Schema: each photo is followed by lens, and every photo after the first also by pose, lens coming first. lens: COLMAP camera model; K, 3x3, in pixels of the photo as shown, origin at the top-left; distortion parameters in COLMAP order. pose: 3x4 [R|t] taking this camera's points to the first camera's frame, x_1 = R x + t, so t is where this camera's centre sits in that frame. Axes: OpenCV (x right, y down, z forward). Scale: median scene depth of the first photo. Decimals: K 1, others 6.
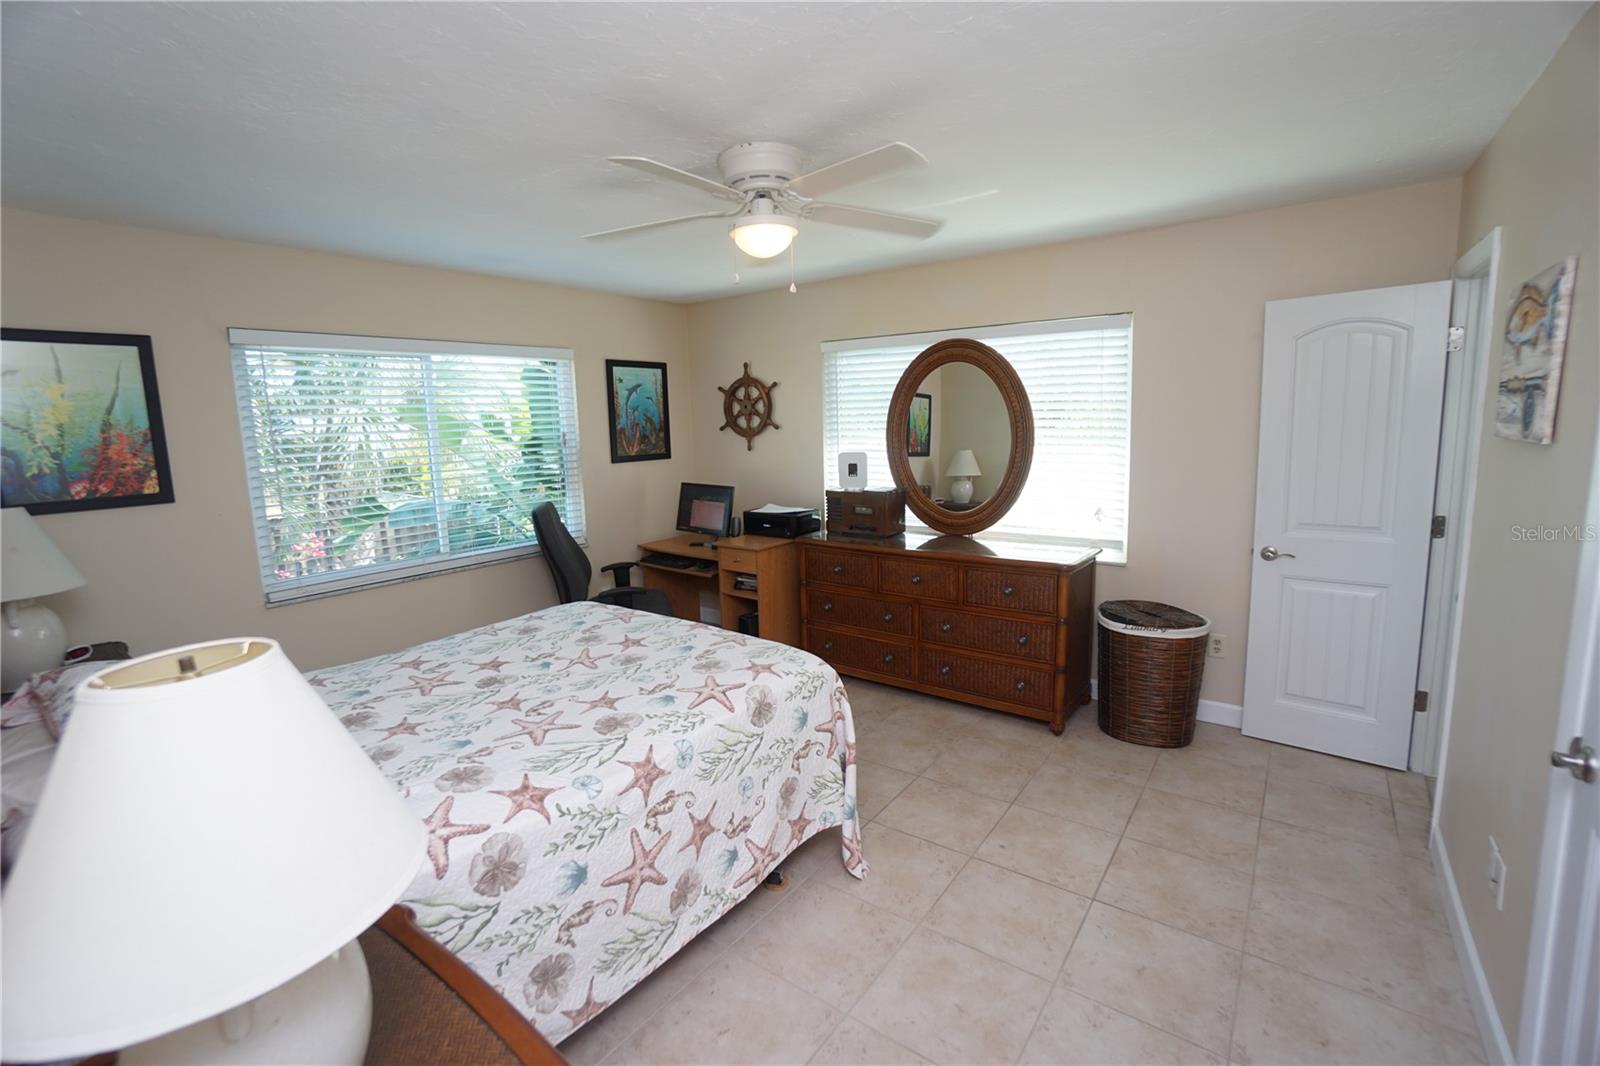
lens RADIAL K [[709.3, 0, 779.0], [0, 709.3, 526.2], [0, 0, 1]] dist [-0.064637, 0.024600]
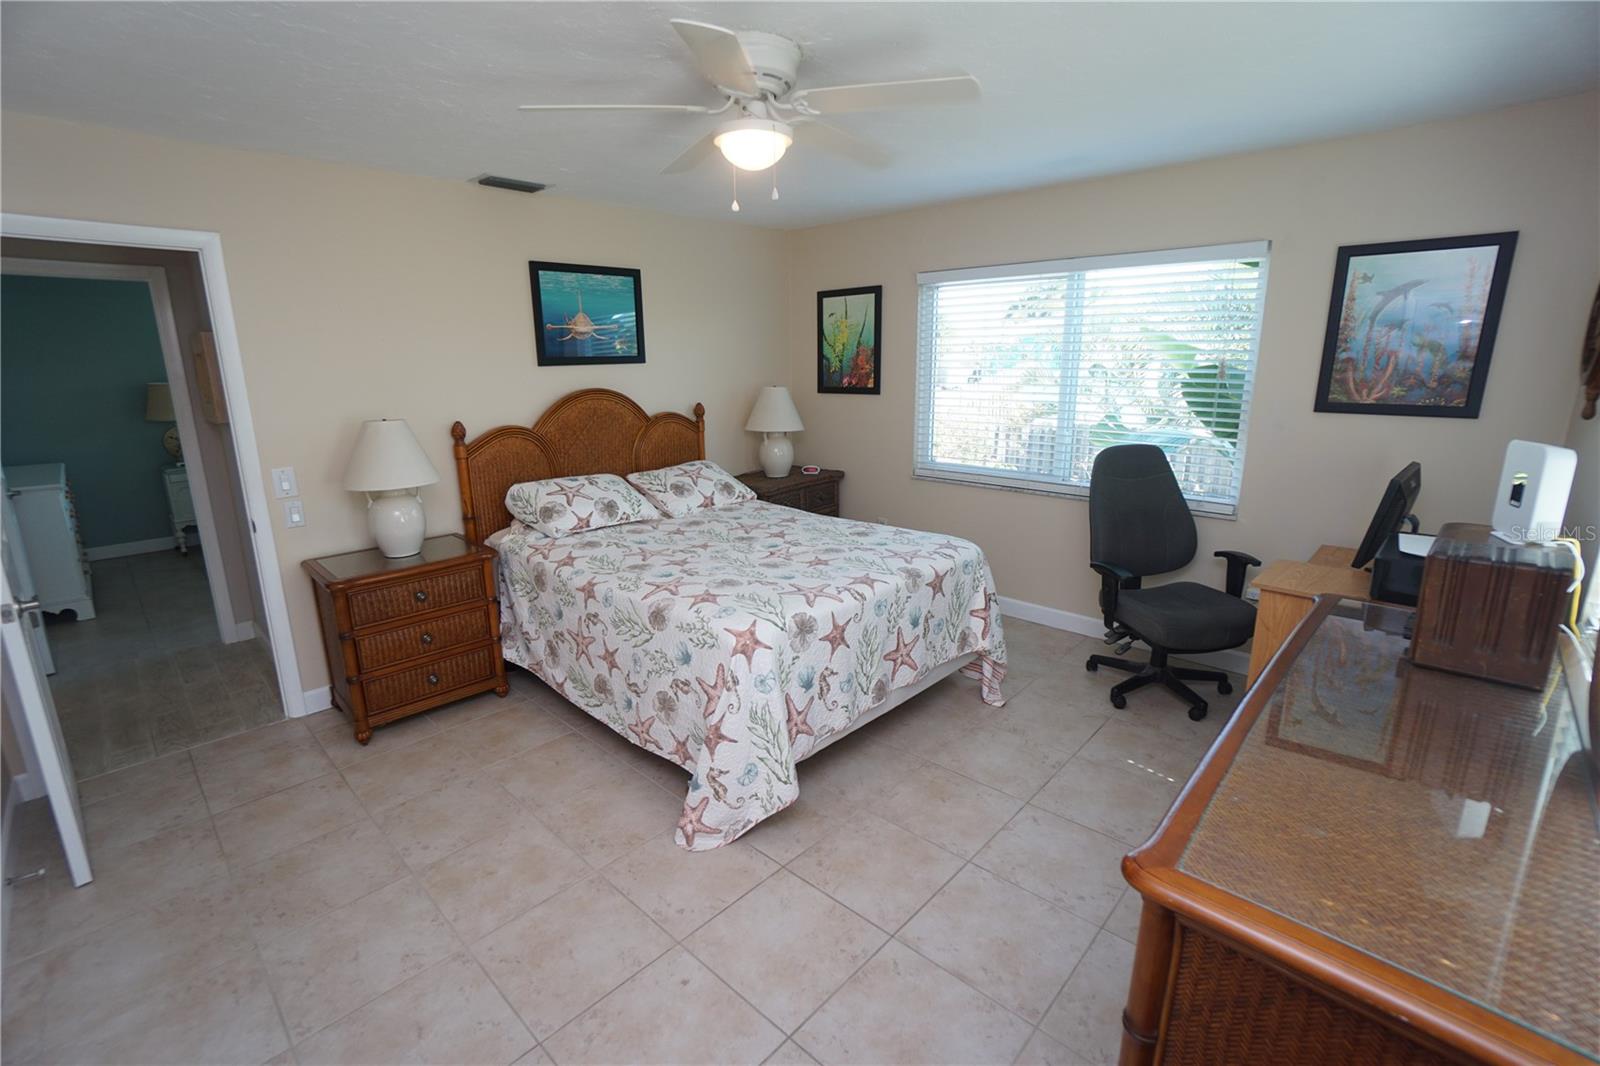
lens RADIAL K [[709.3, 0, 779.0], [0, 709.3, 526.2], [0, 0, 1]] dist [-0.064637, 0.024600]
pose [[-0.117032, 0.262102, -0.957918, 0.893058], [-0.128302, 0.952473, 0.276287, -0.193841], [0.984806, 0.155237, -0.077842, 1.117330]]
